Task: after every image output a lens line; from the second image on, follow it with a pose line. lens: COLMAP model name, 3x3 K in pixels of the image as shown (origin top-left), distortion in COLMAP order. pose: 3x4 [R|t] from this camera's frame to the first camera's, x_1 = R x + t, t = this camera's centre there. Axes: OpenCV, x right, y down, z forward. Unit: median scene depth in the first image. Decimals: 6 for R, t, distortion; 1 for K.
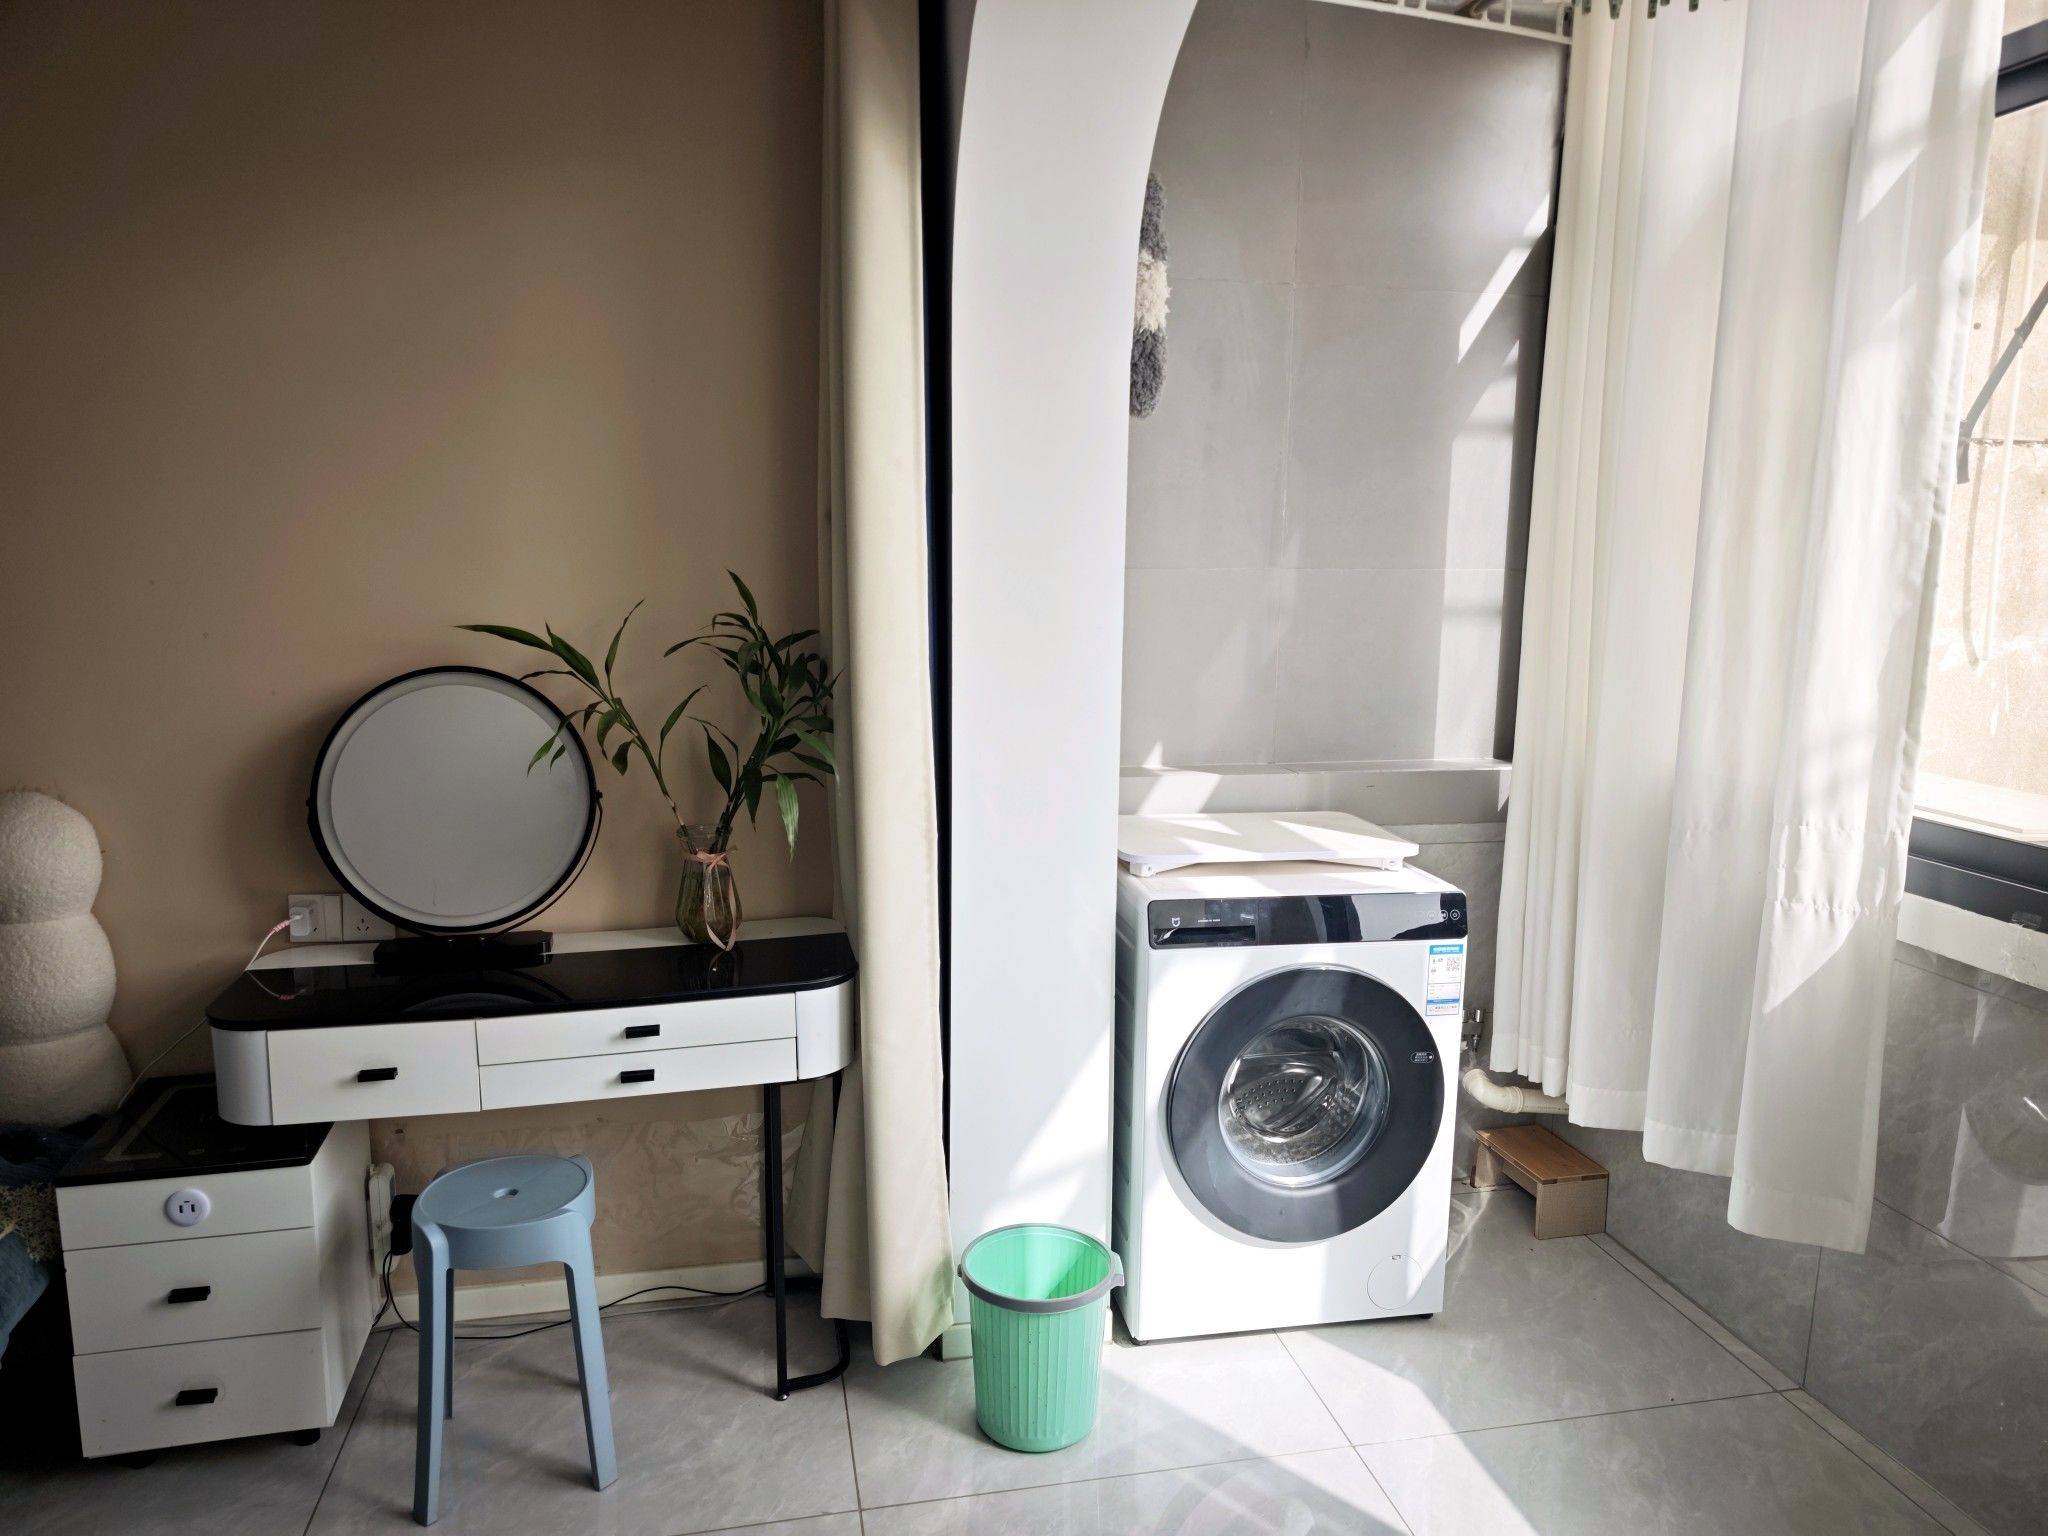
lens RADIAL K [[1399.0, 0, 1024.1], [0, 1399.0, 805.9], [0, 0, 1]] dist [0.055581, -0.059592]
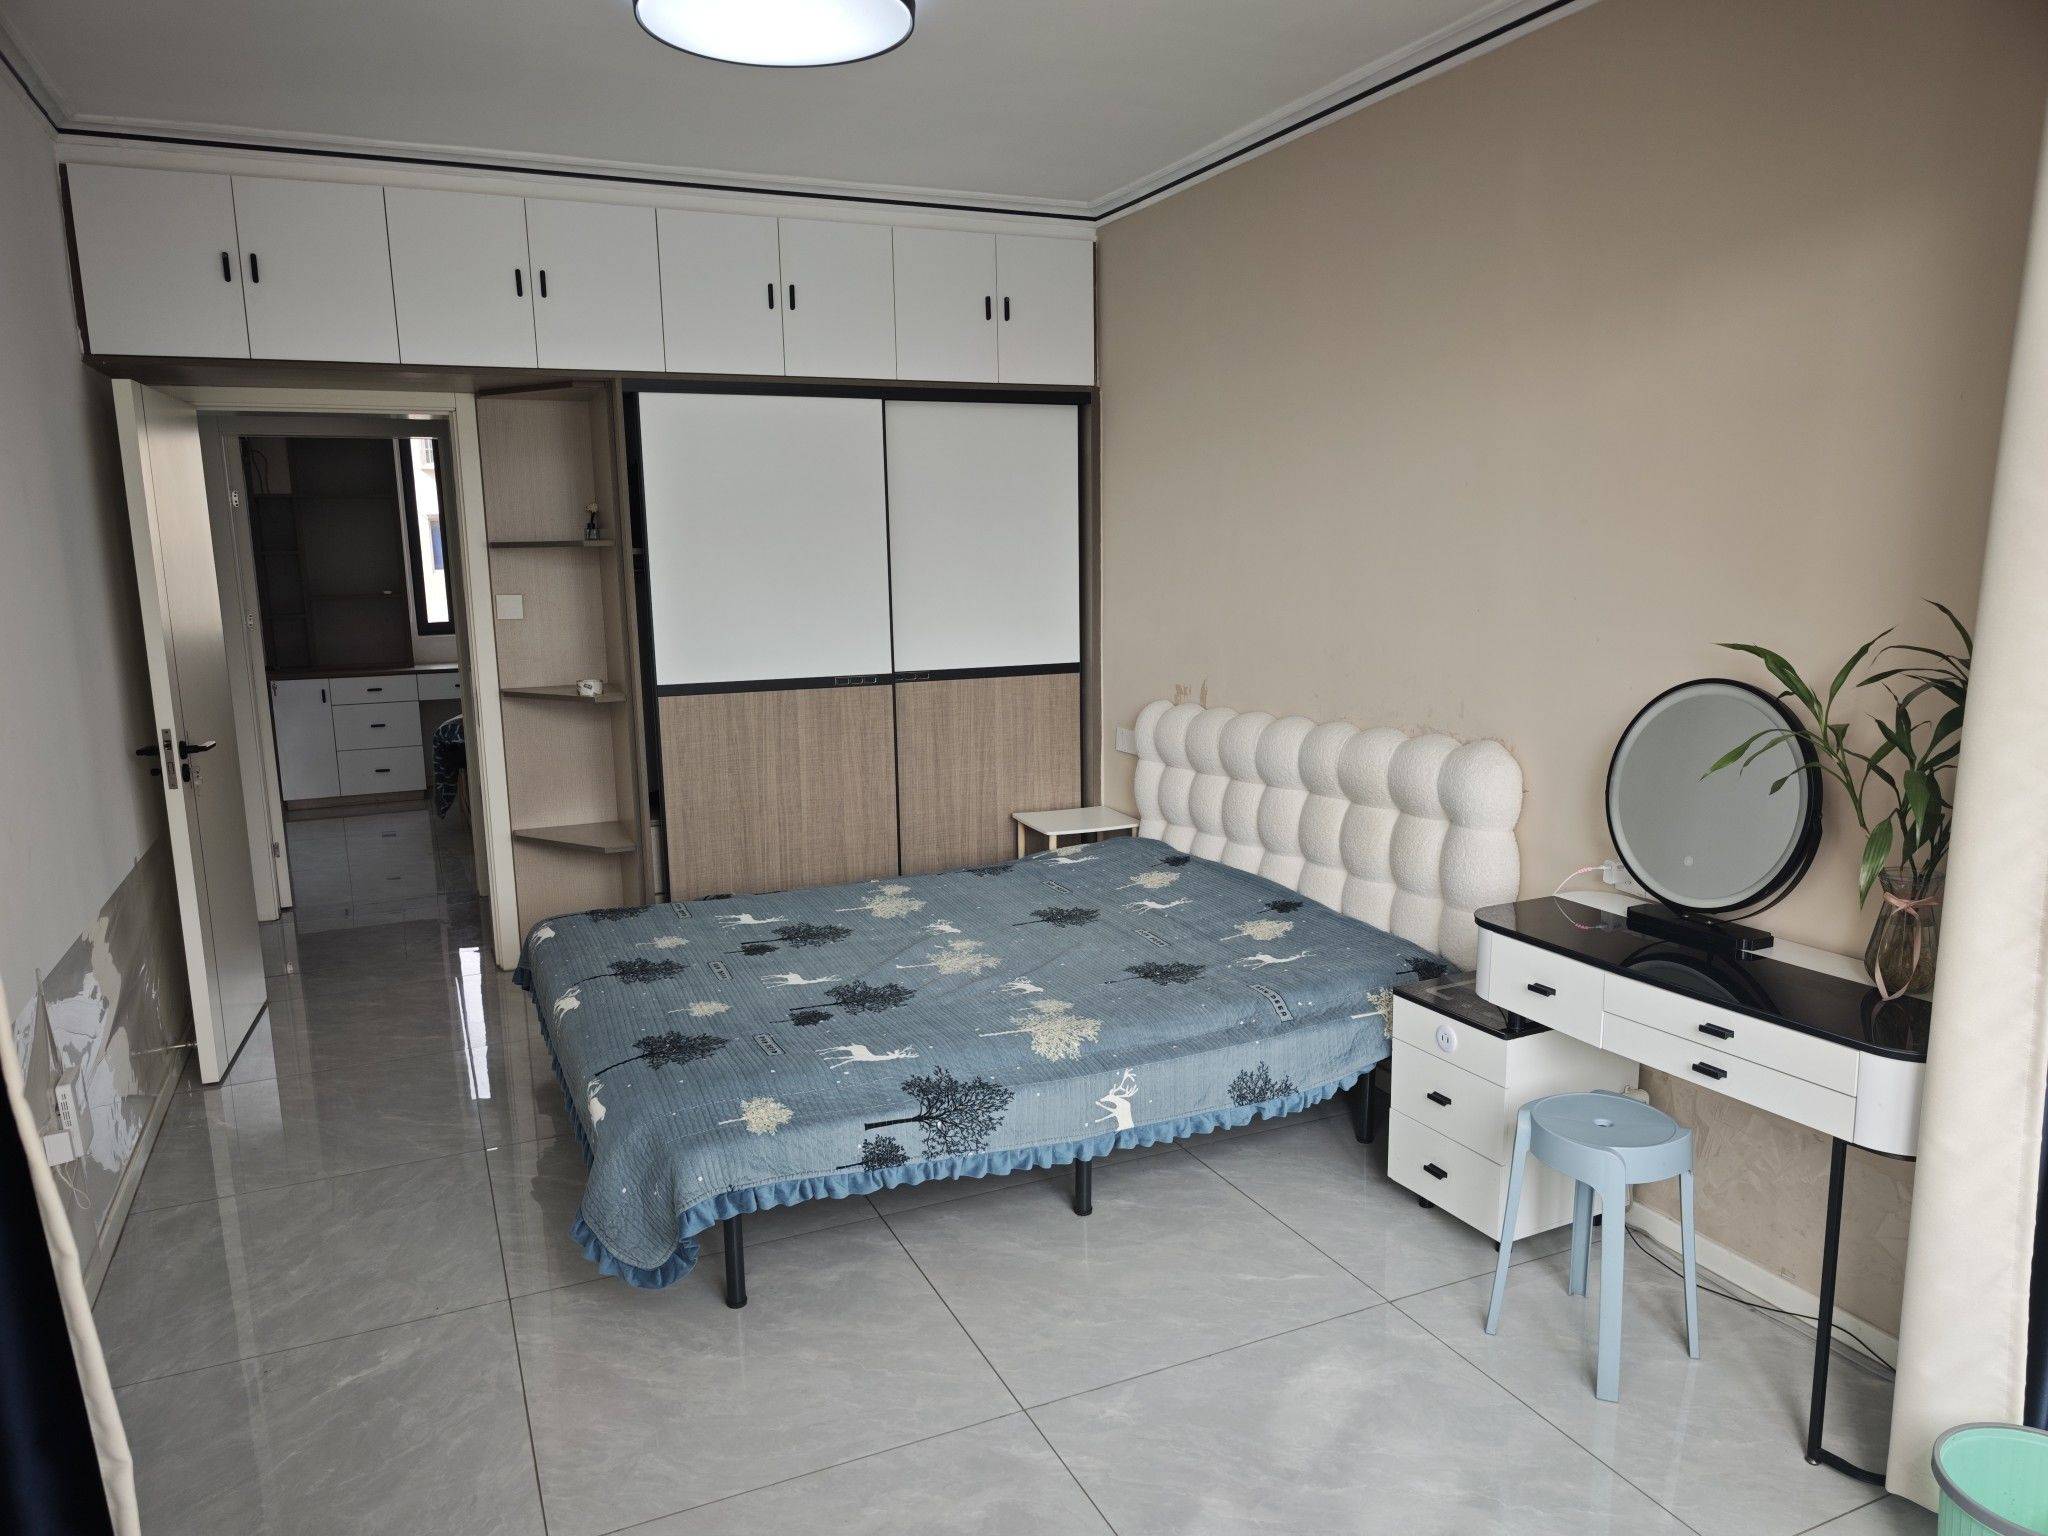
lens RADIAL K [[1399.0, 0, 1024.1], [0, 1399.0, 805.9], [0, 0, 1]] dist [0.055581, -0.059592]
pose [[0.219088, 0.173400, -0.960173, 0.587143], [-0.158038, 0.977393, 0.140450, -0.071287], [0.962821, 0.120973, 0.241539, 0.203833]]
